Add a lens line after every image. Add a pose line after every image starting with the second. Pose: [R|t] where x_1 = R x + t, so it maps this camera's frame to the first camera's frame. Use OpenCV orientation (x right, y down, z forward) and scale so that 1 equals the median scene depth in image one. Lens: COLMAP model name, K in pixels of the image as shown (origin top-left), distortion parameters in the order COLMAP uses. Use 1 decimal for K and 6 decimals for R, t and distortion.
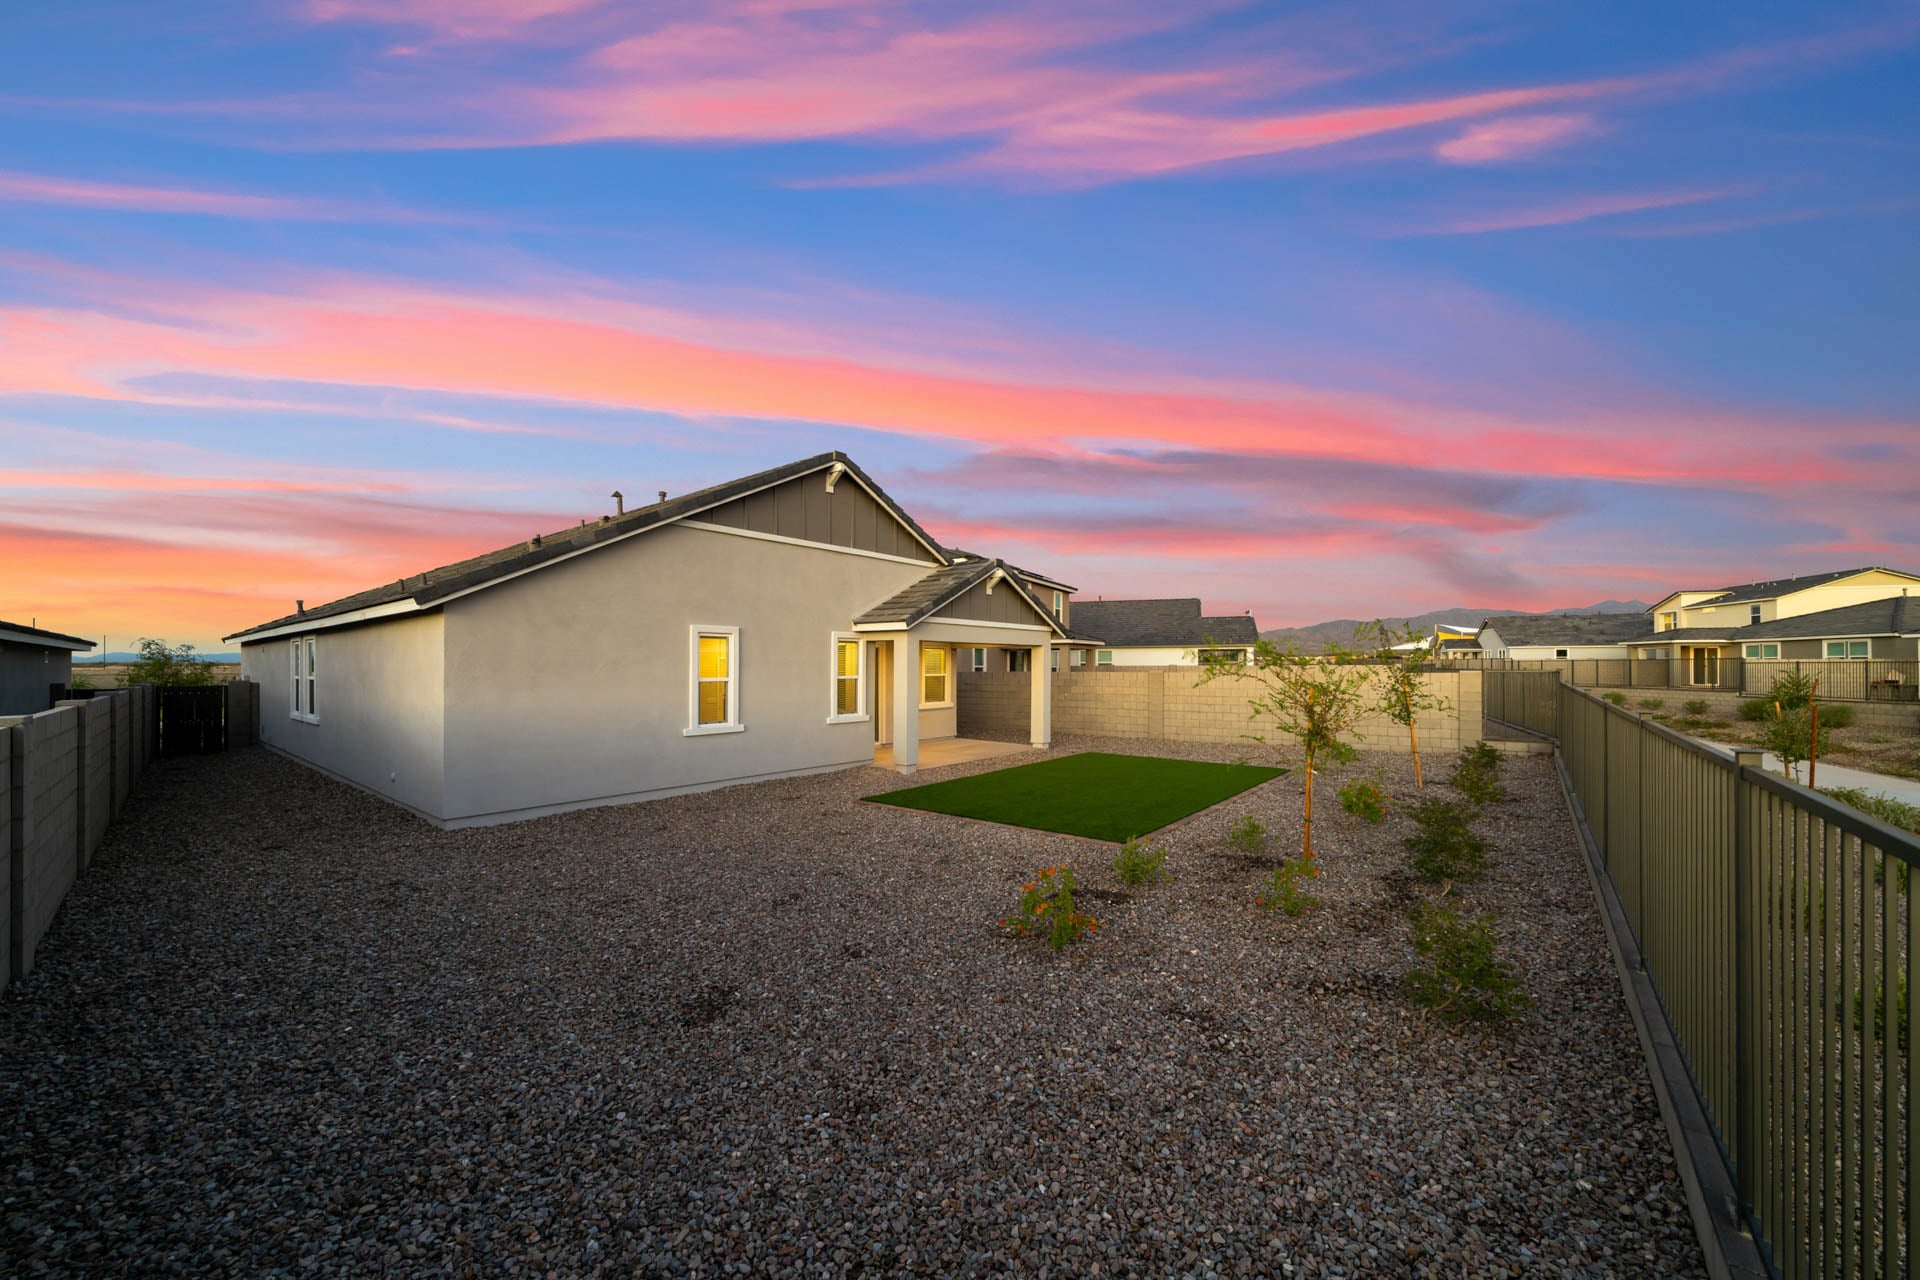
lens RADIAL K [[654.0, 0, 954.8], [0, 654.0, 645.9], [0, 0, 1]] dist [-0.001584, 0.000192]
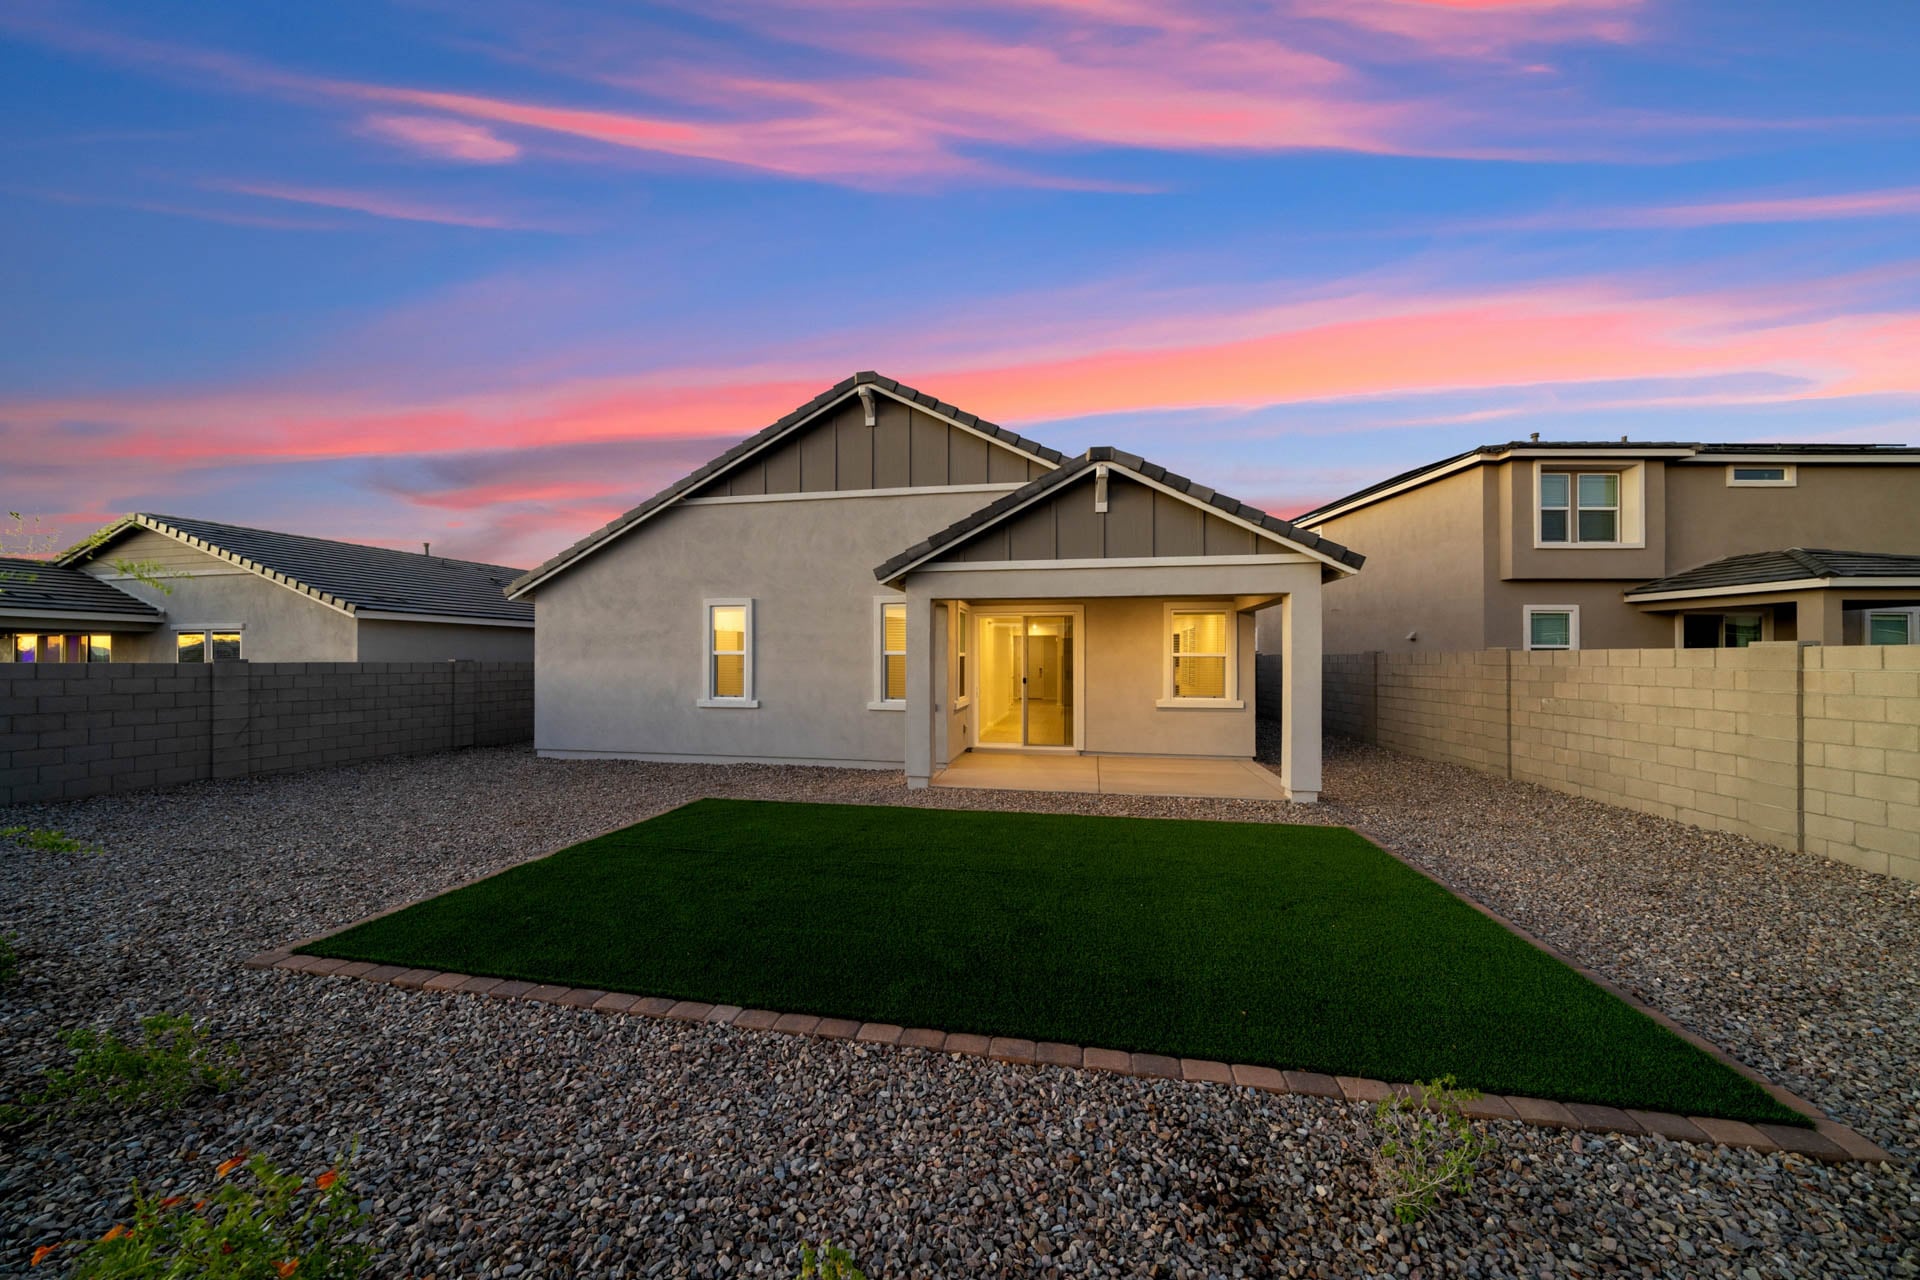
lens RADIAL K [[654.0, 0, 954.8], [0, 654.0, 645.9], [0, 0, 1]] dist [-0.001584, 0.000192]
pose [[0.497559, -0.013057, -0.867332, 0.515131], [0.025582, 0.999673, -0.000373, 0.038755], [0.867053, -0.022003, 0.497731, 0.625342]]
